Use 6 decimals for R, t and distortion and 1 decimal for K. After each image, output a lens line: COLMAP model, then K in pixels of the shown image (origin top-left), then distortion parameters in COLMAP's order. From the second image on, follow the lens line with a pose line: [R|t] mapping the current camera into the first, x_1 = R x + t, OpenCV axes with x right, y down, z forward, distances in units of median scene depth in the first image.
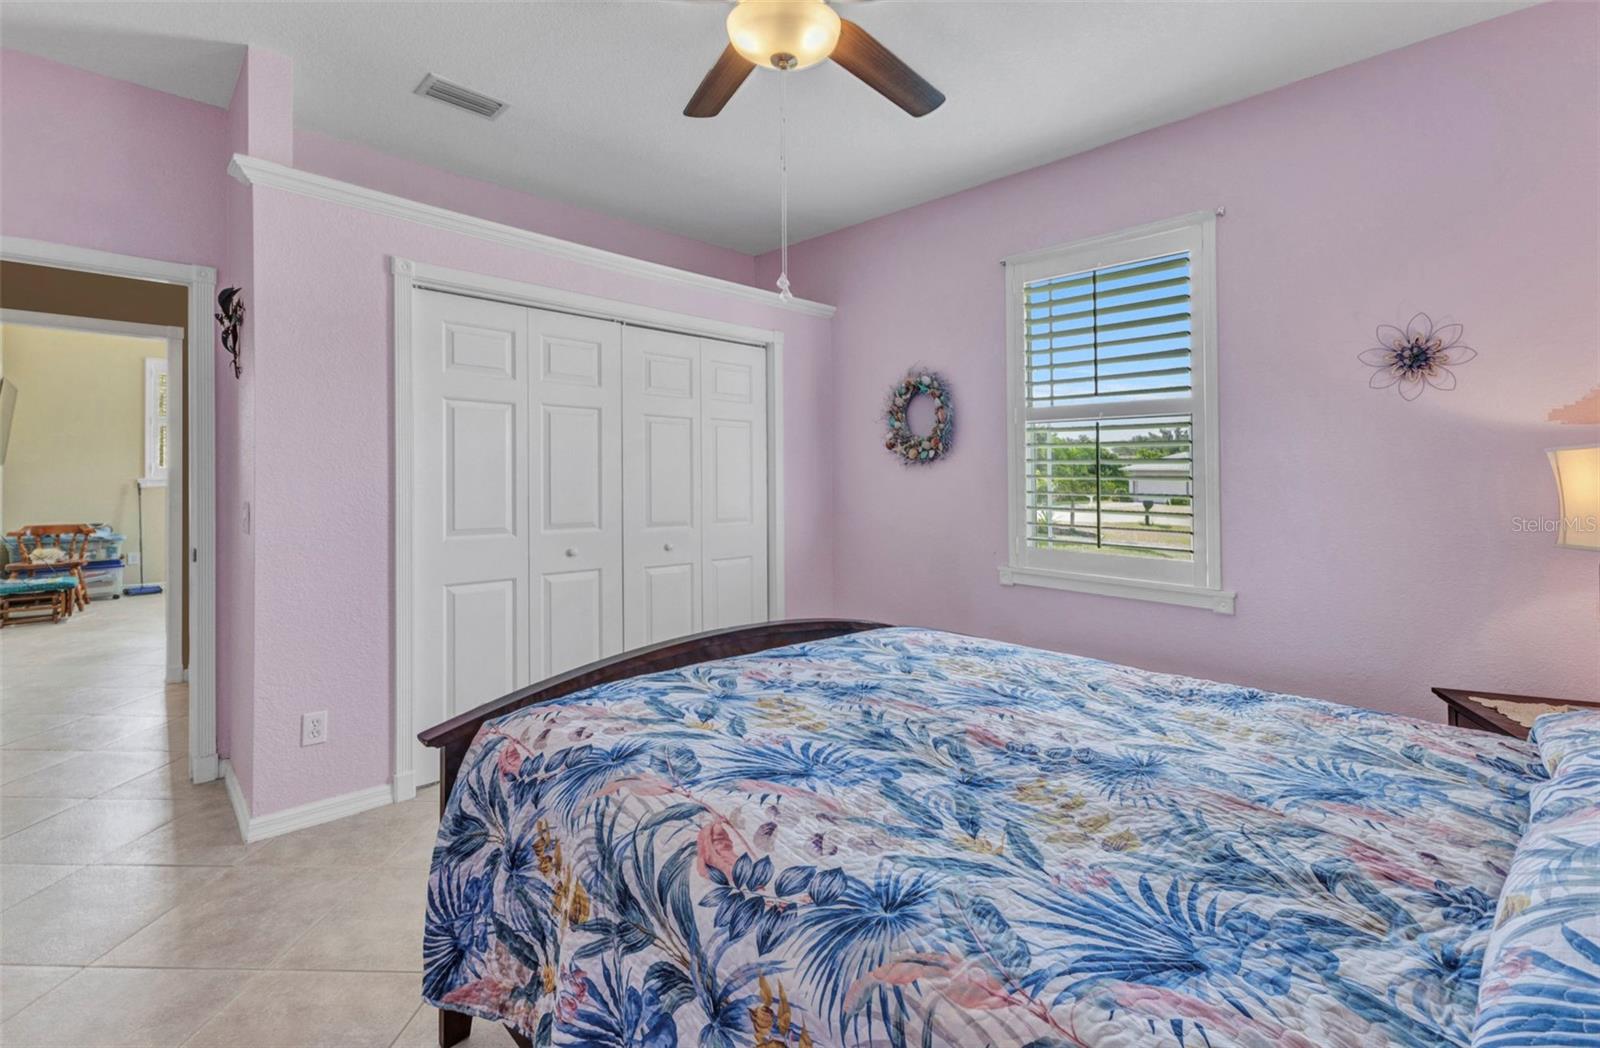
lens RADIAL K [[699.2, 0, 845.0], [0, 699.2, 475.5], [0, 0, 1]] dist [-0.000426, 0.000019]
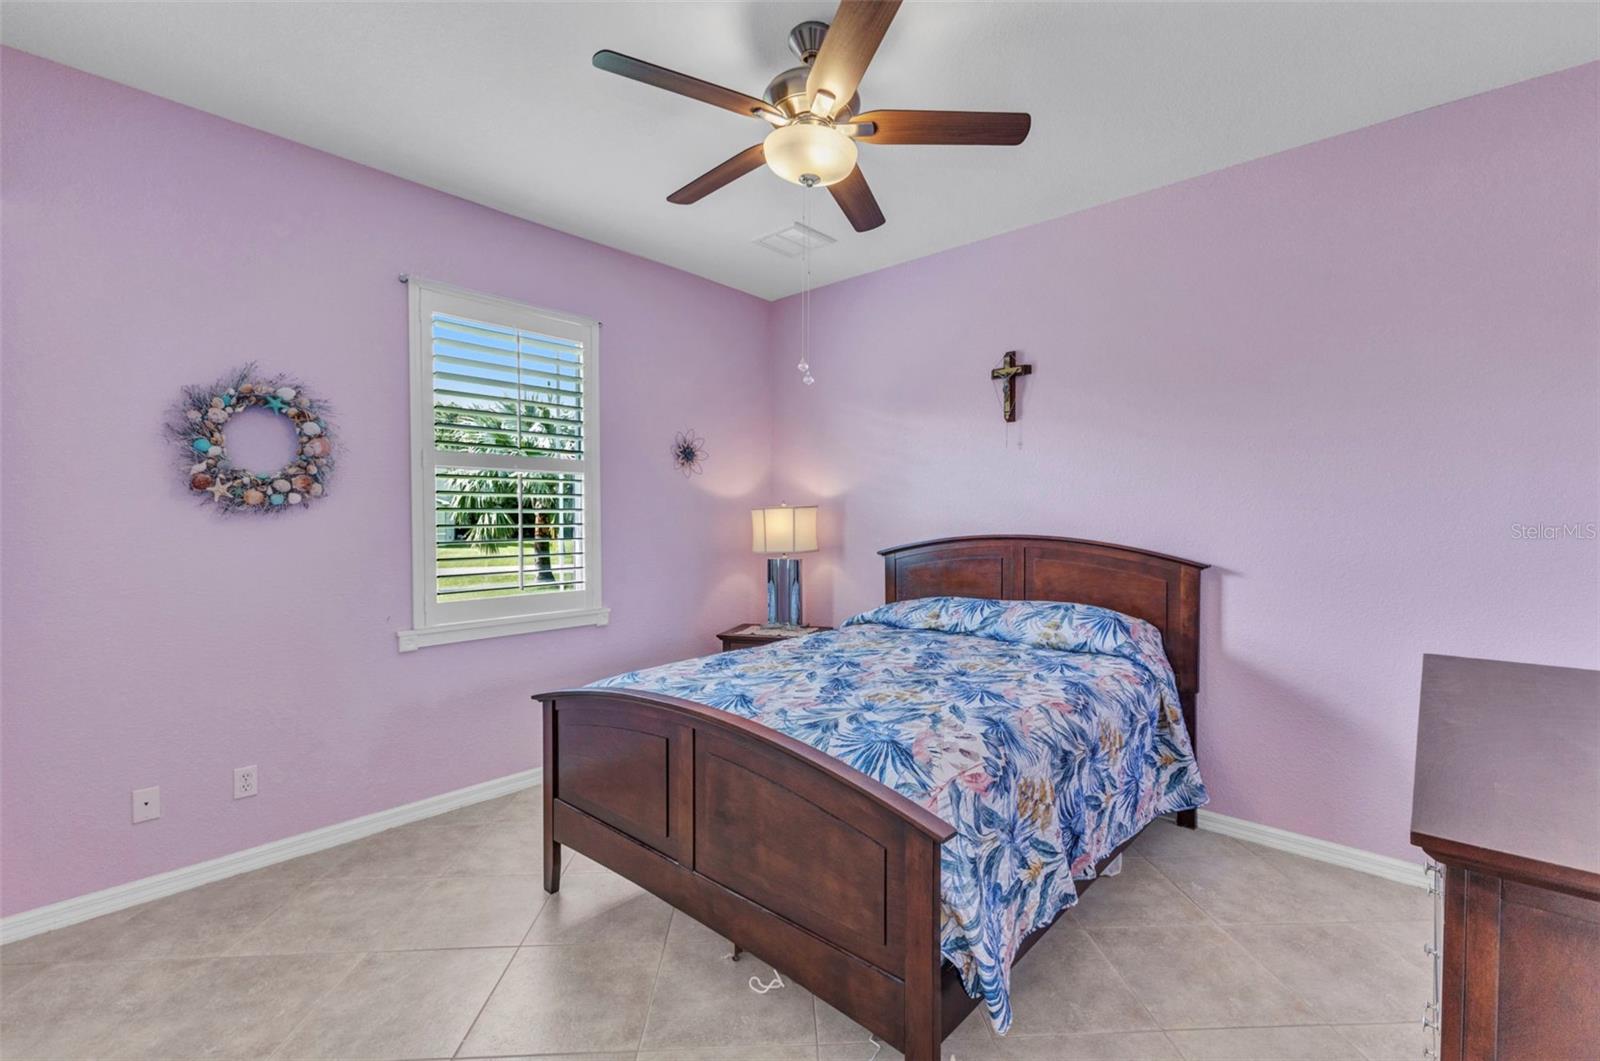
lens RADIAL K [[689.4, 0, 800.9], [0, 689.4, 524.0], [0, 0, 1]] dist [0.000845, -0.000001]
pose [[-0.020027, -0.020047, 0.999598, -1.541000], [0.003352, 0.999792, 0.020118, -0.043658], [-0.999794, 0.003754, -0.019955, 1.258189]]
